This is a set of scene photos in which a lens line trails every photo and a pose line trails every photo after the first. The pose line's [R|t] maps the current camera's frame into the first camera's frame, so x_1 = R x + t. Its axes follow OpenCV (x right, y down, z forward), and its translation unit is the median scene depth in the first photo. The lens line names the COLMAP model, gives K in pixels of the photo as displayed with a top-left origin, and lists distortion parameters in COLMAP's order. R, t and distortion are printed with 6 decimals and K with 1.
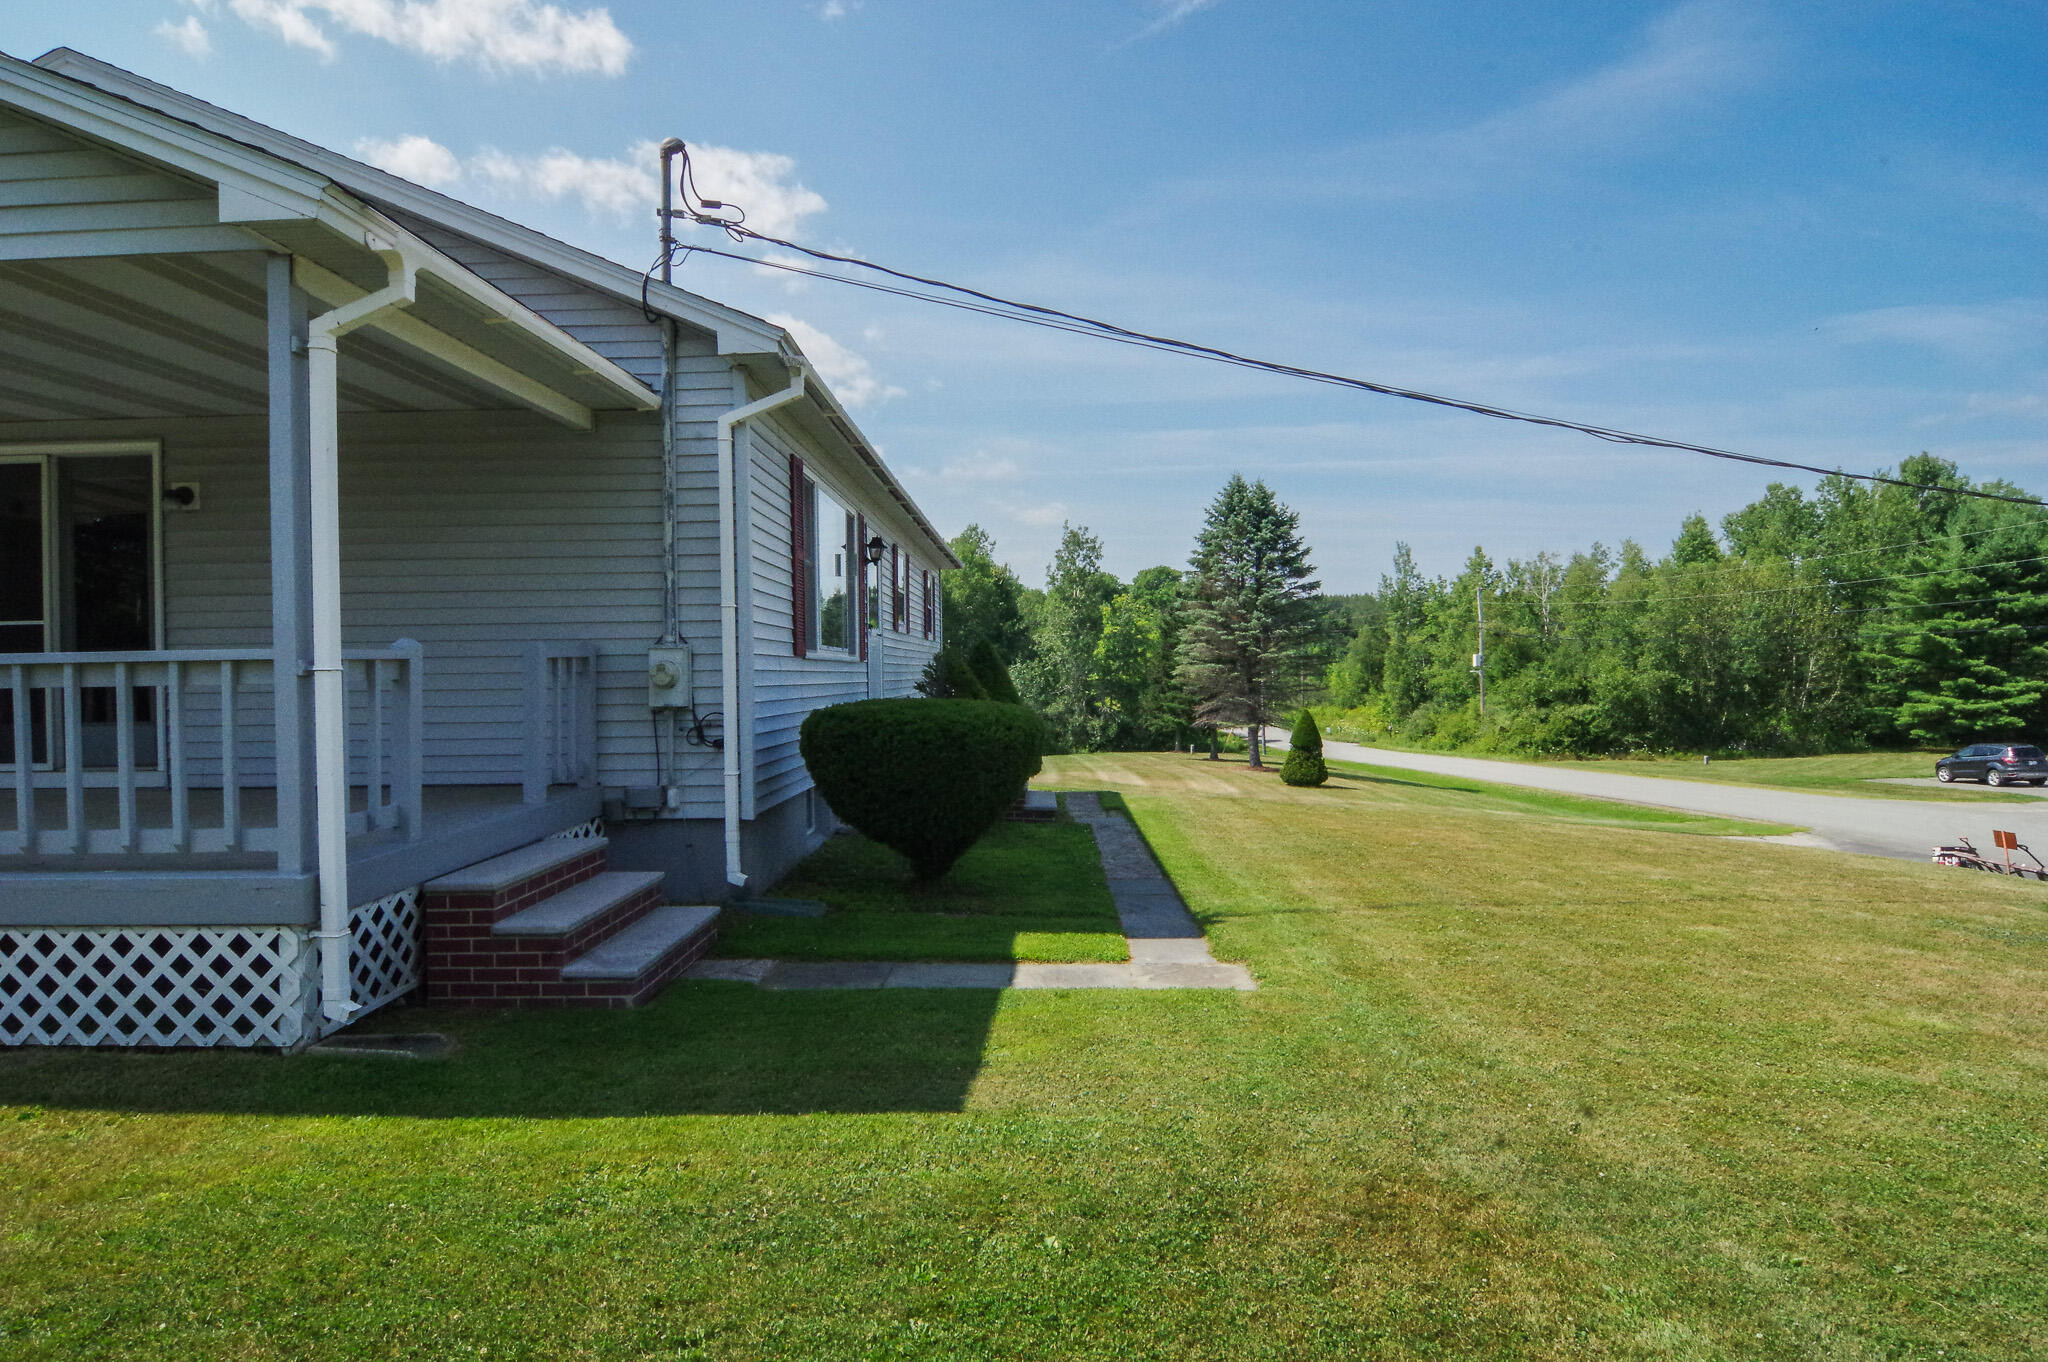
lens RADIAL K [[1089.5, 0, 1029.3], [0, 1089.5, 684.0], [0, 0, 1]] dist [-0.005718, -0.012235]
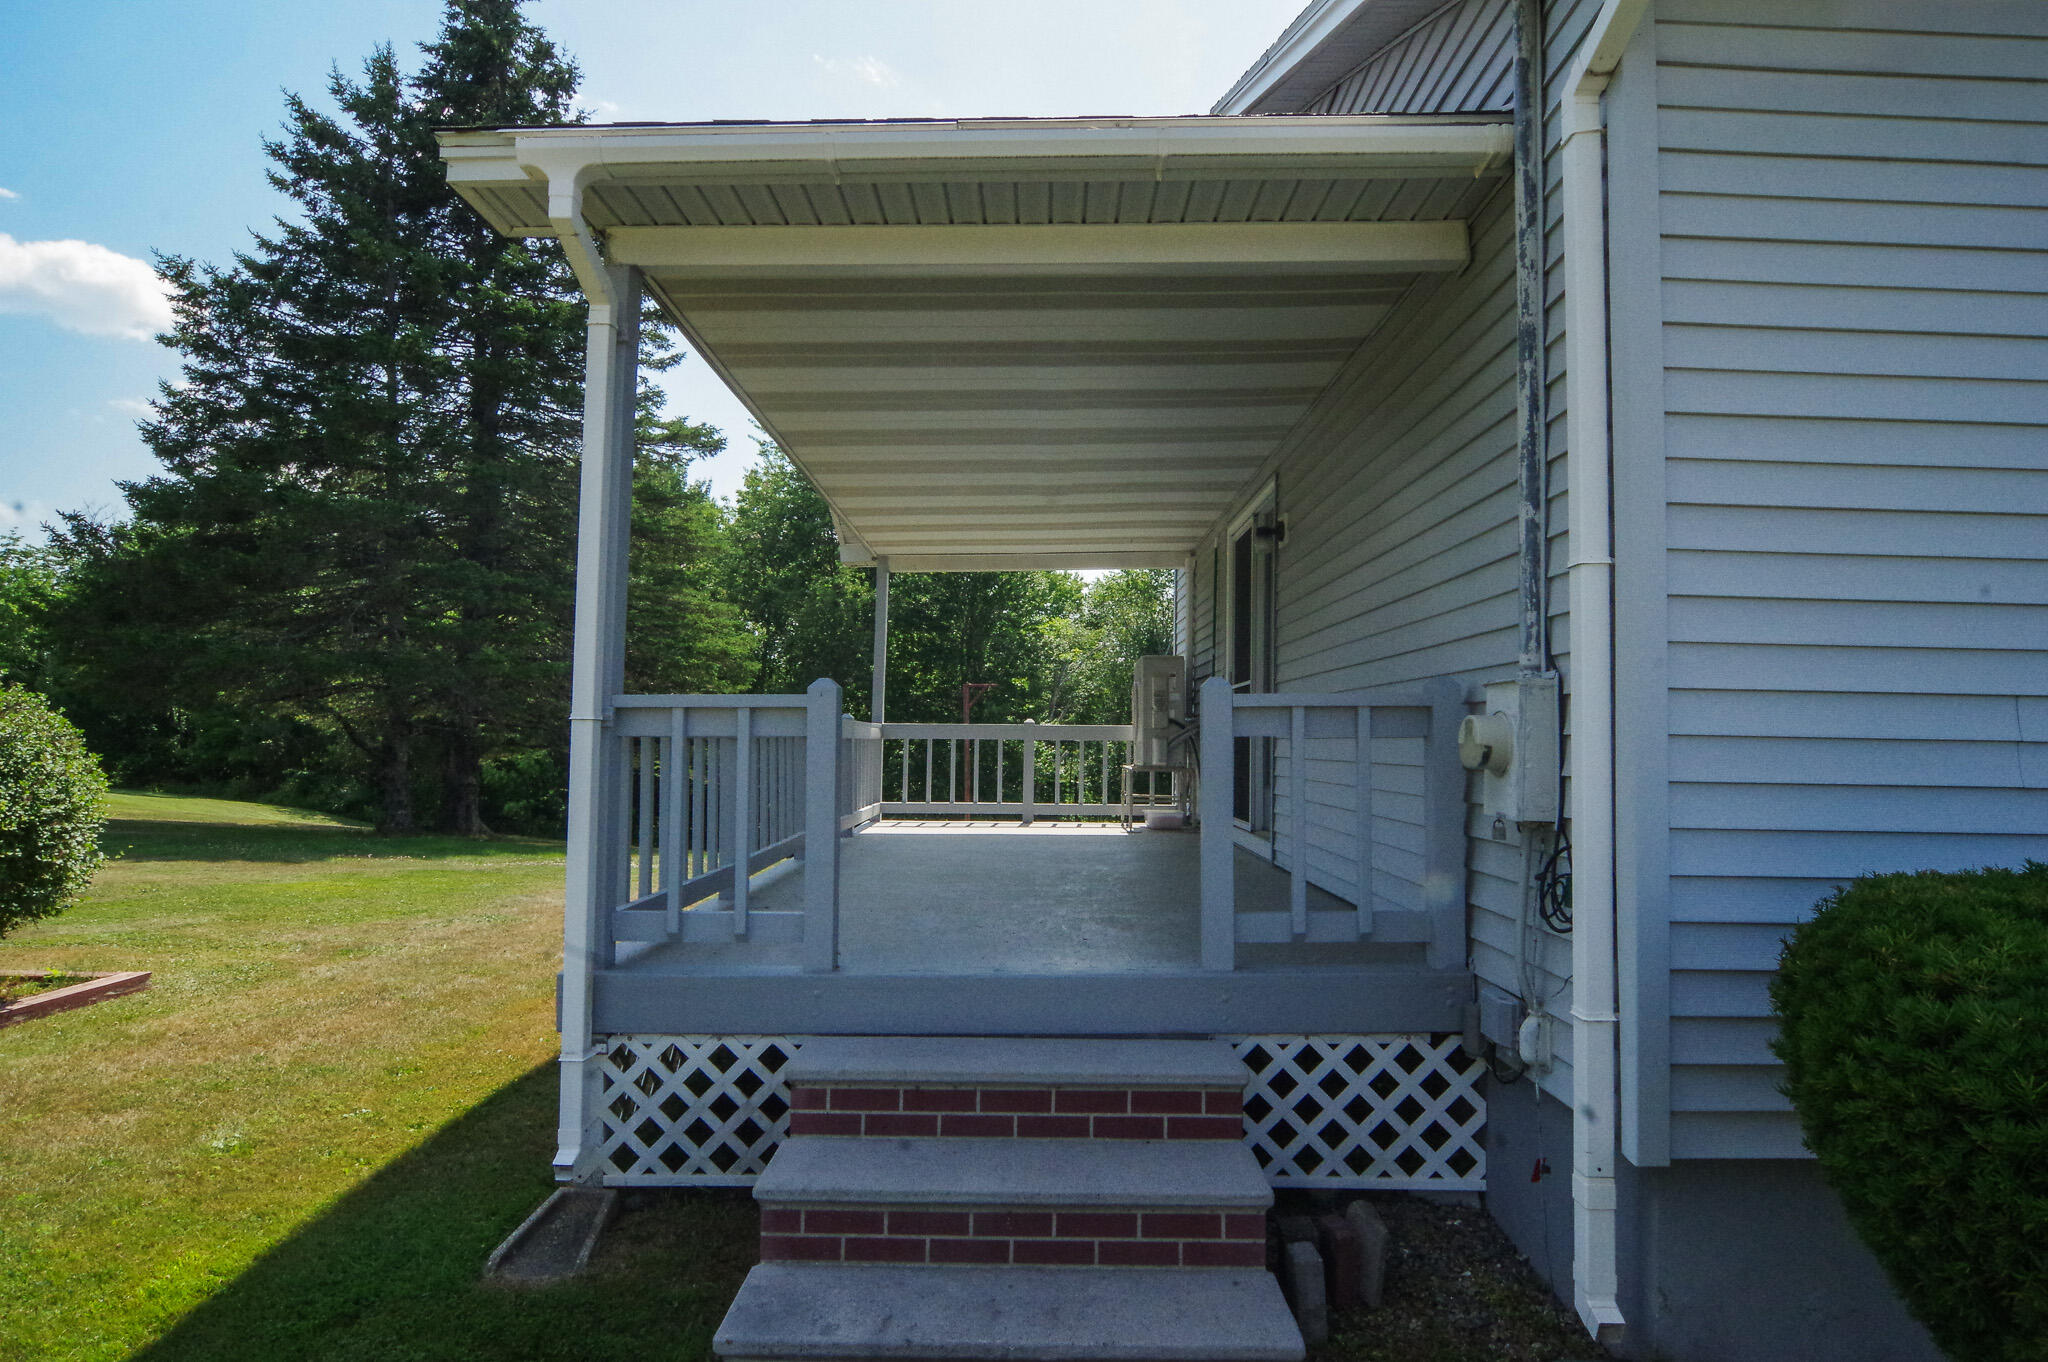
lens RADIAL K [[1089.5, 0, 1029.3], [0, 1089.5, 684.0], [0, 0, 1]] dist [-0.005718, -0.012235]
pose [[0.007739, -0.041202, -0.999121, 0.091603], [-0.035469, 0.998511, -0.041452, -0.007849], [0.999341, 0.035758, 0.006266, 0.782895]]
